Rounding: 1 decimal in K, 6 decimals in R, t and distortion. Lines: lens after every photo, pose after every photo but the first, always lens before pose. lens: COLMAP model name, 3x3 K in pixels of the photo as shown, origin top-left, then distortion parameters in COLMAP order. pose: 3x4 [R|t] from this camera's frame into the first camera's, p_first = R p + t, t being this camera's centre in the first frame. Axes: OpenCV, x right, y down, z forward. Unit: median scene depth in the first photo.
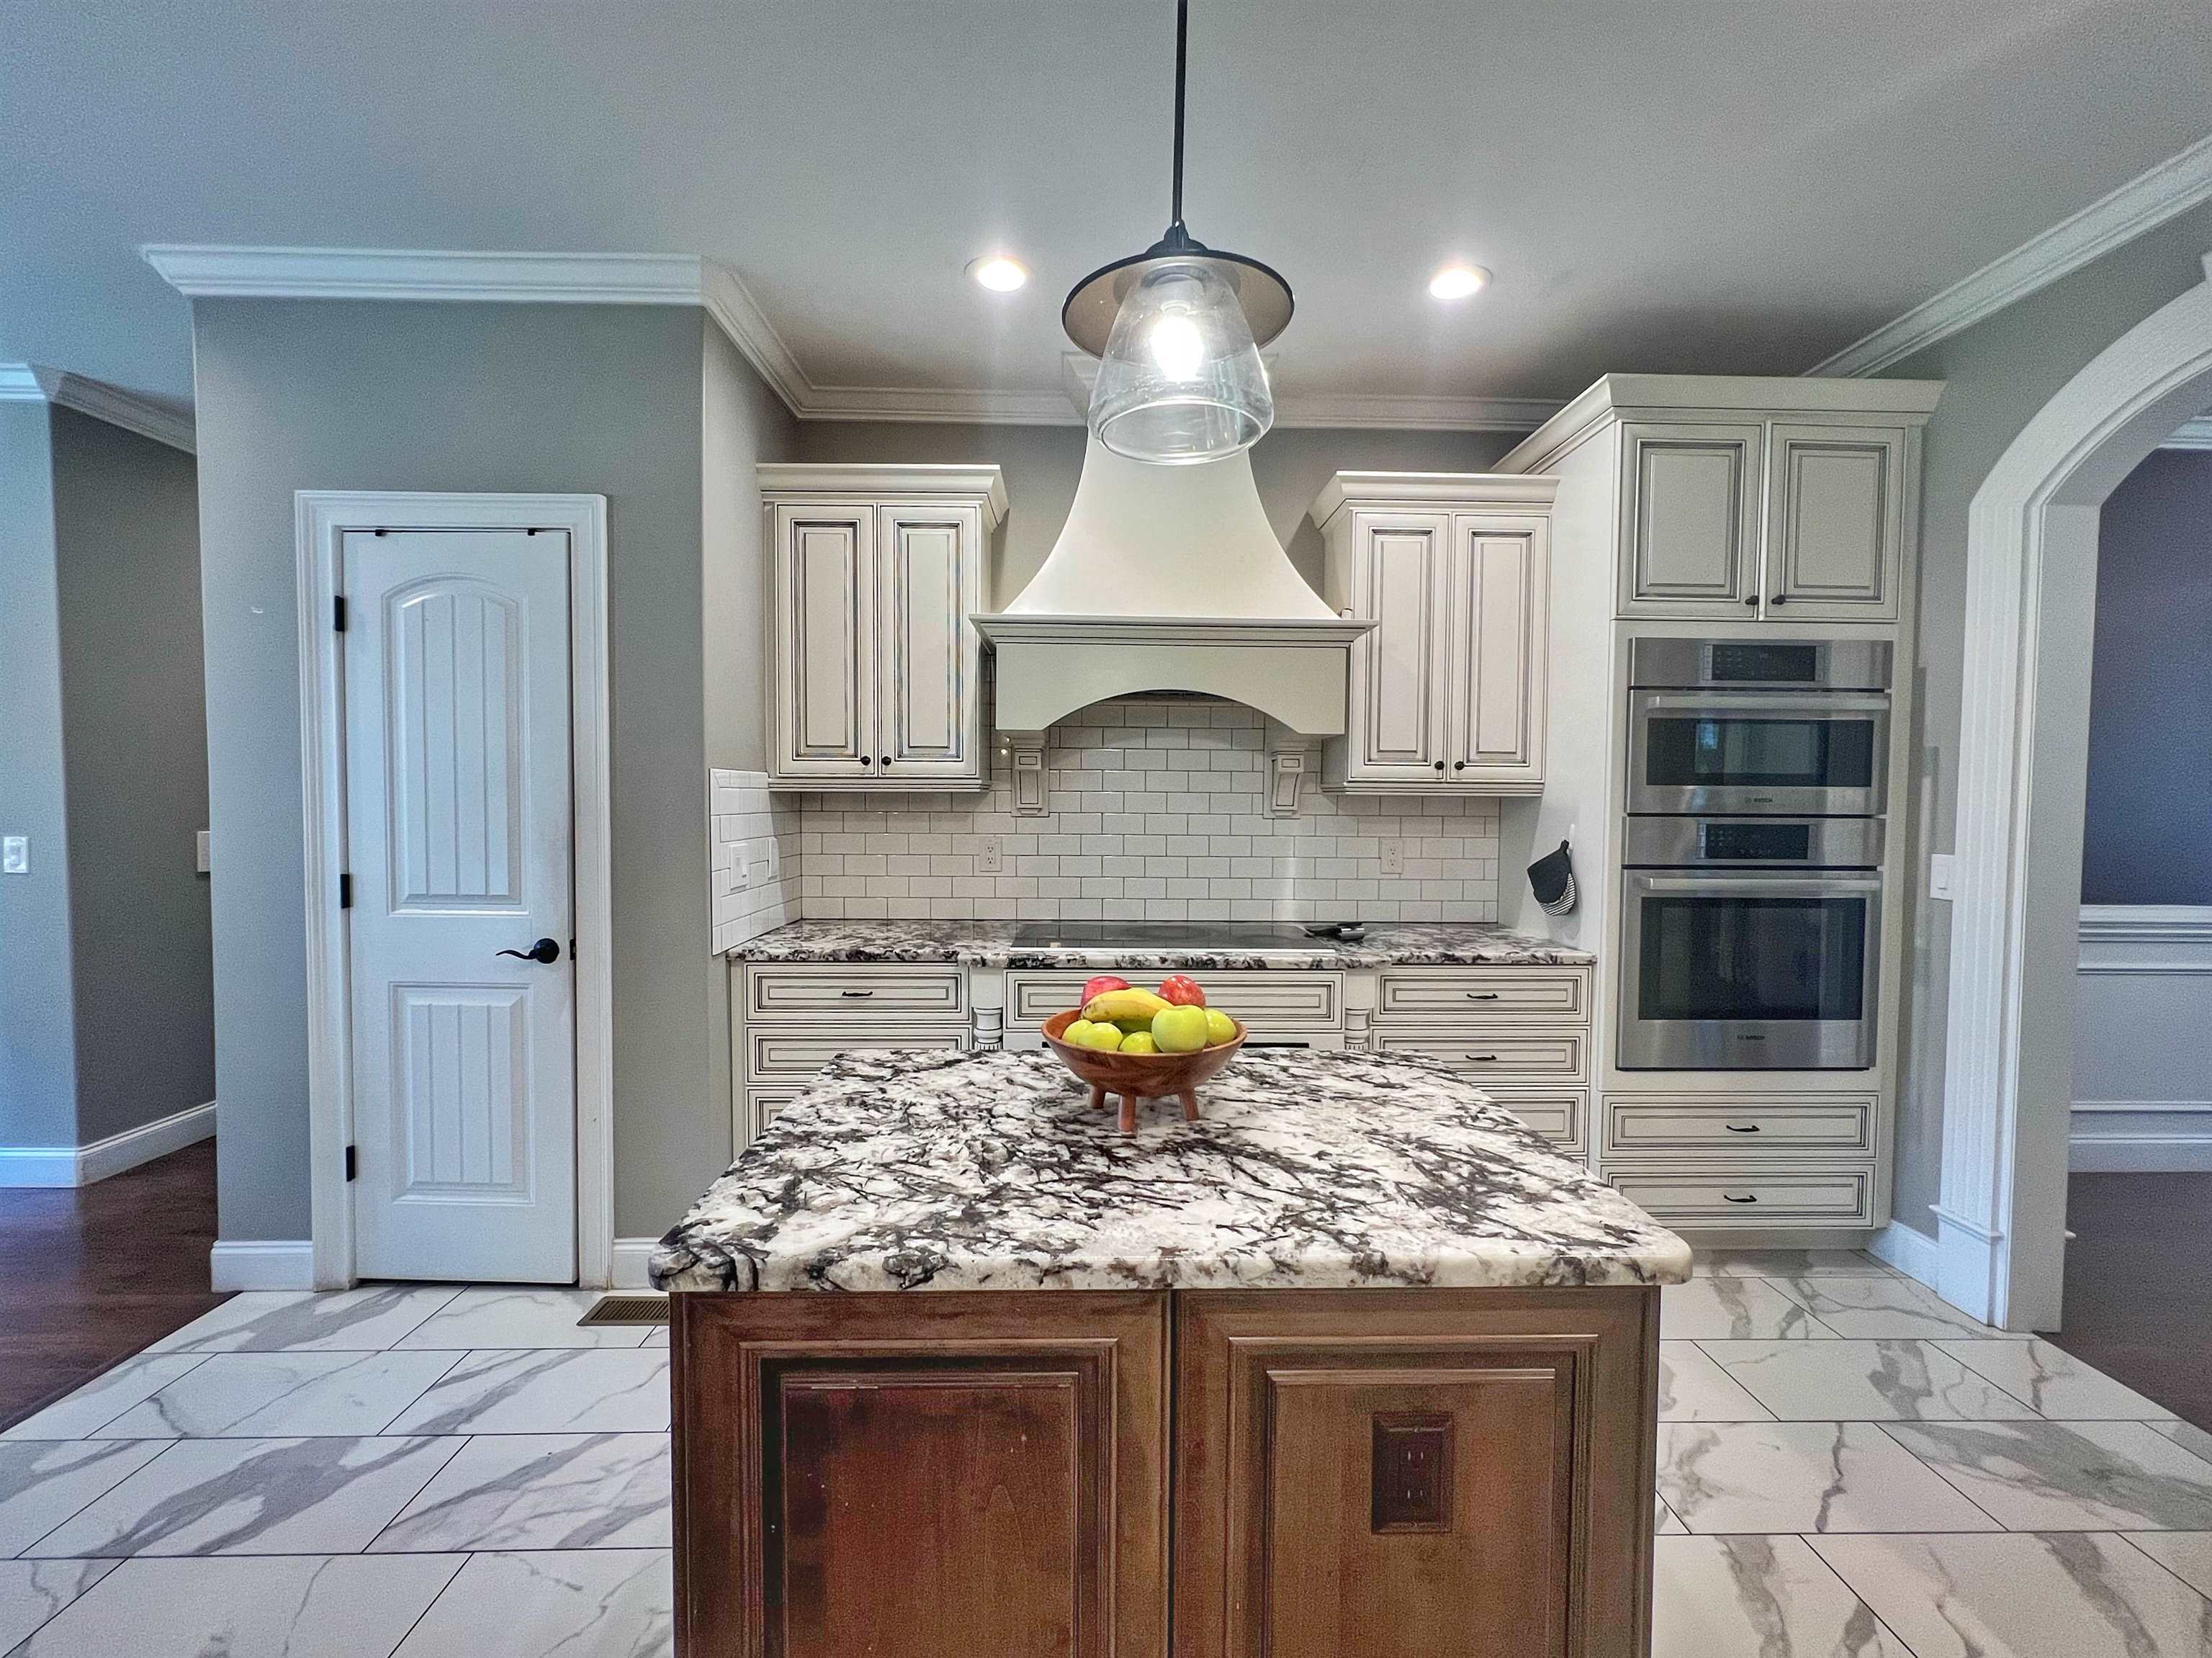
lens RADIAL K [[905.0, 0, 1095.0], [0, 905.0, 828.5], [0, 0, 1]] dist [-0.002225, -0.000132]
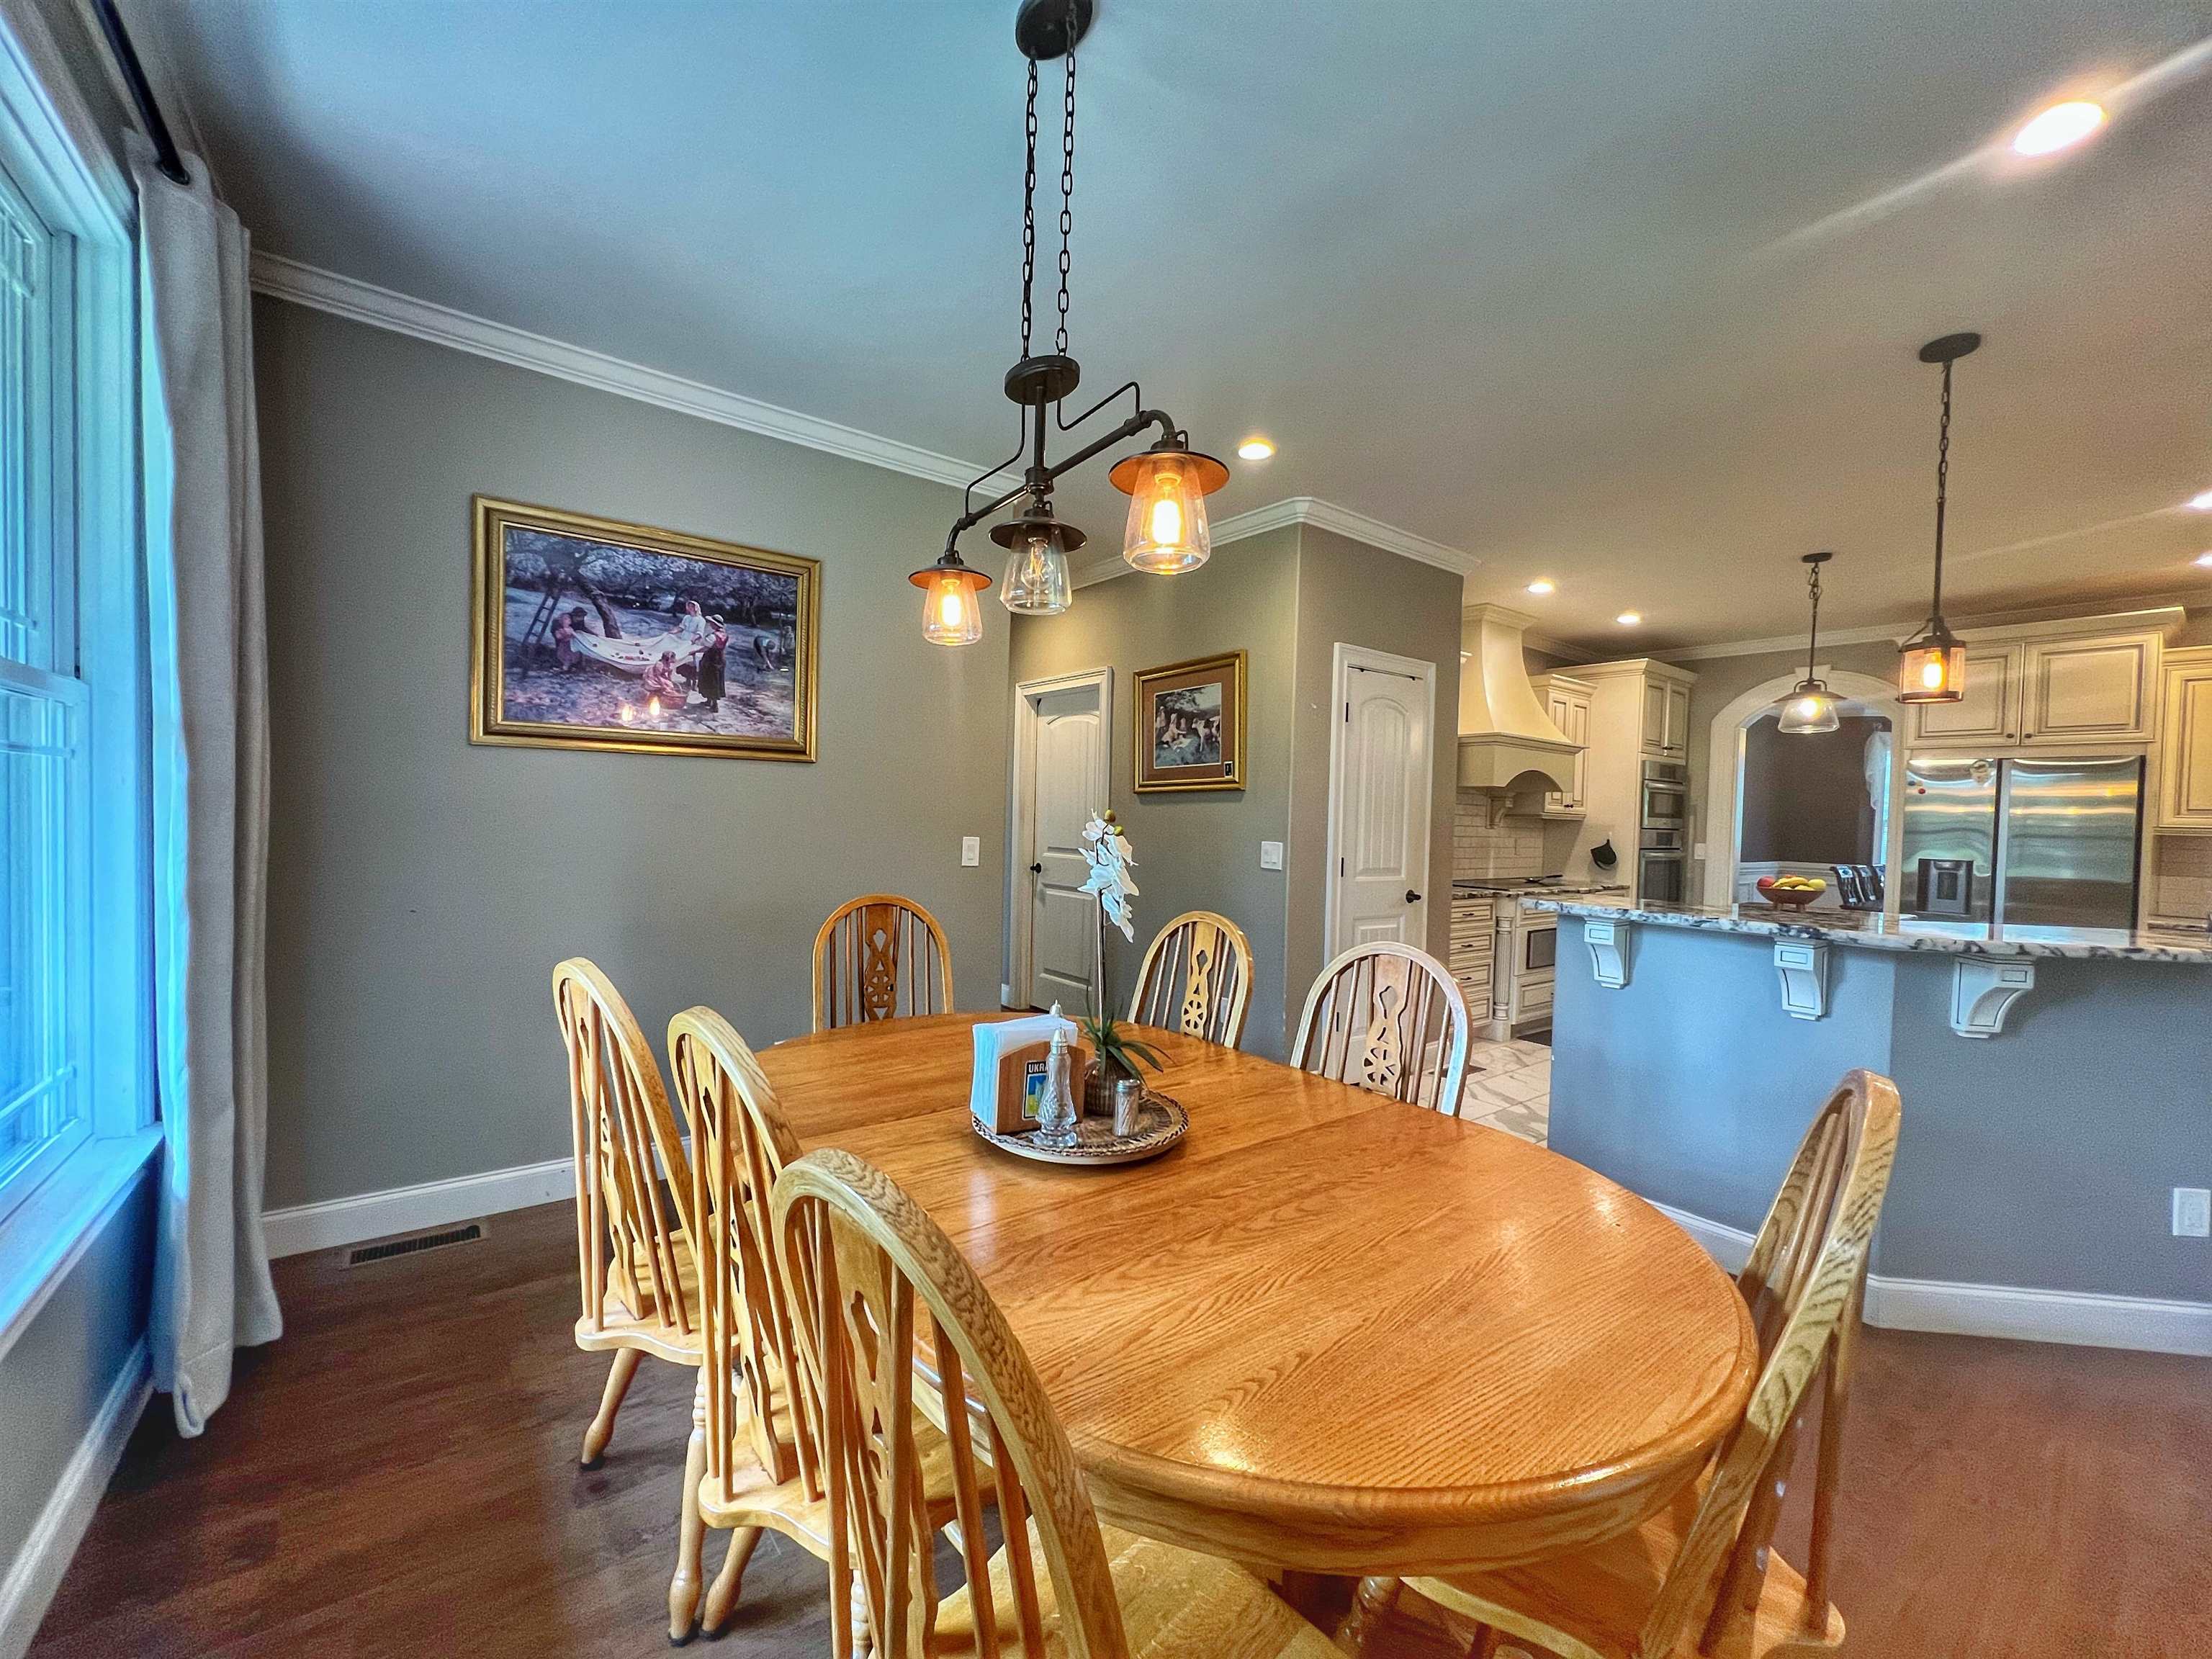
lens RADIAL K [[893.1, 0, 1108.0], [0, 893.1, 834.2], [0, 0, 1]] dist [0.000132, 0.000276]
pose [[0.804909, 0.002301, 0.593393, -2.116615], [-0.004632, 0.999986, 0.002404, 0.000745], [-0.593380, -0.004683, 0.804909, -0.136575]]
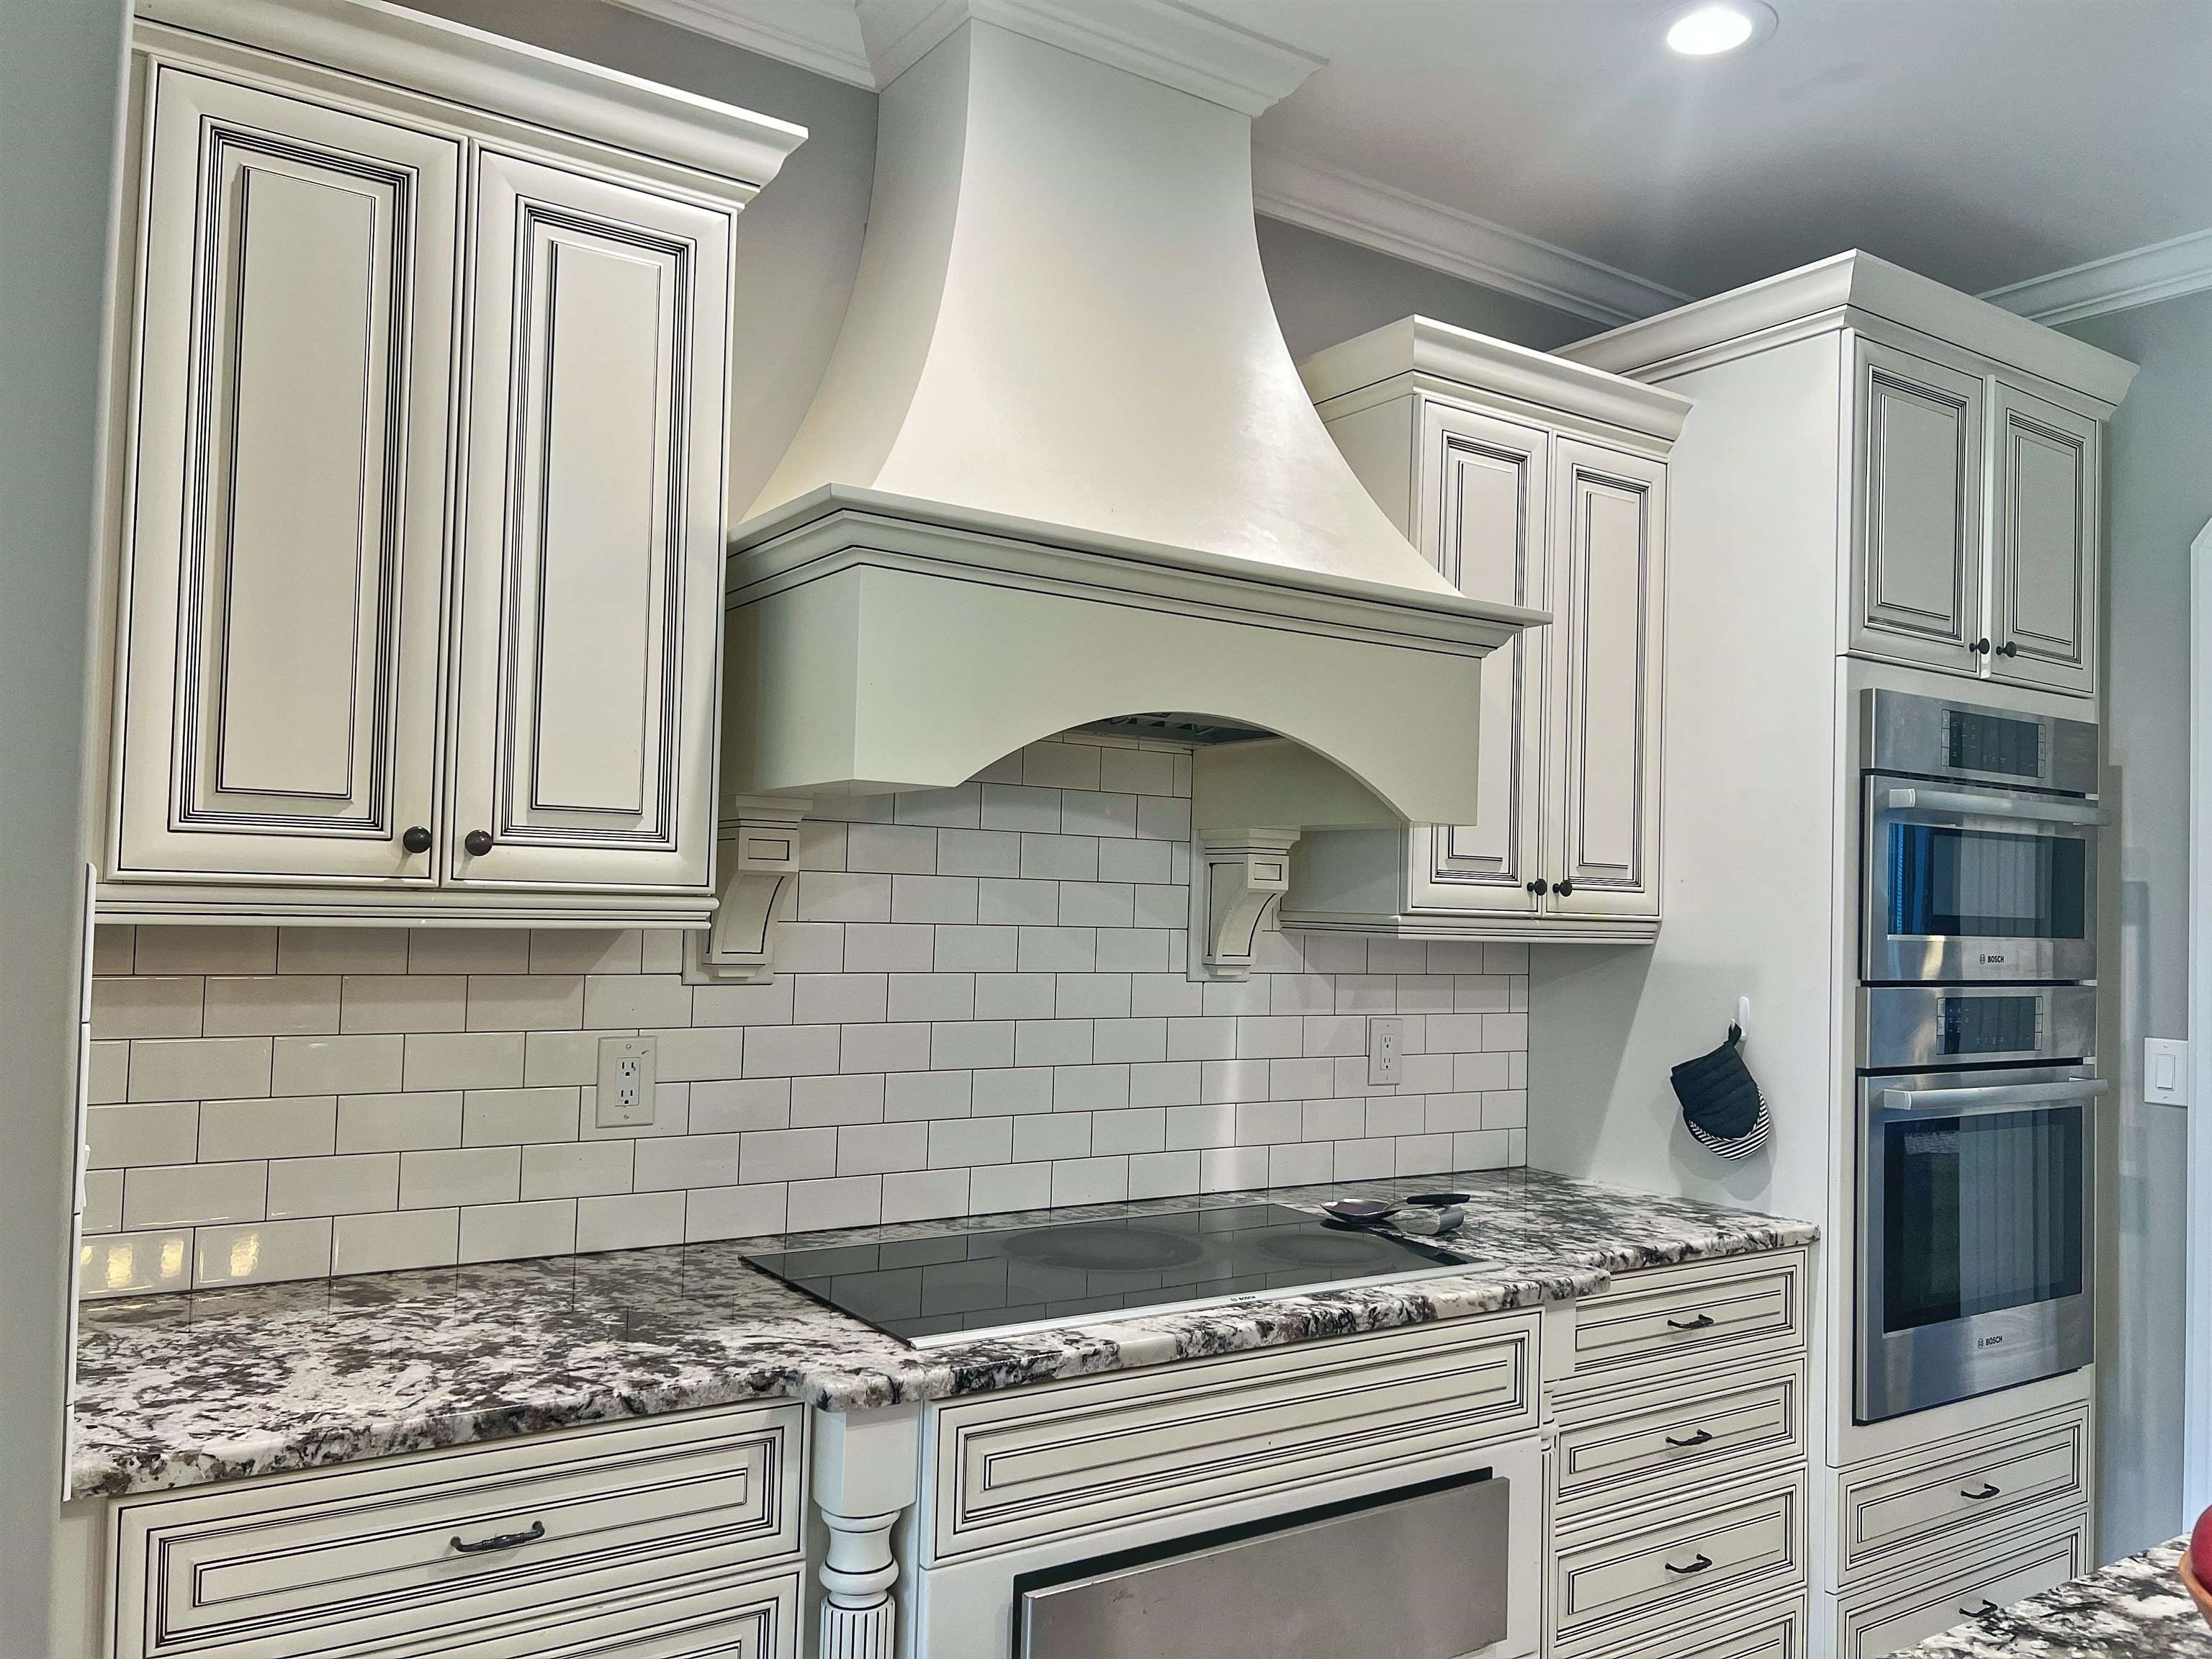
lens RADIAL K [[1686.9, 0, 1128.9], [0, 1686.9, 839.1], [0, 0, 1]] dist [0.034485, -0.010879]
pose [[0.838058, 0.036466, 0.544362, -0.424080], [-0.002286, 0.997990, -0.063335, -0.038039], [-0.545577, 0.051834, 0.836456, 0.325462]]
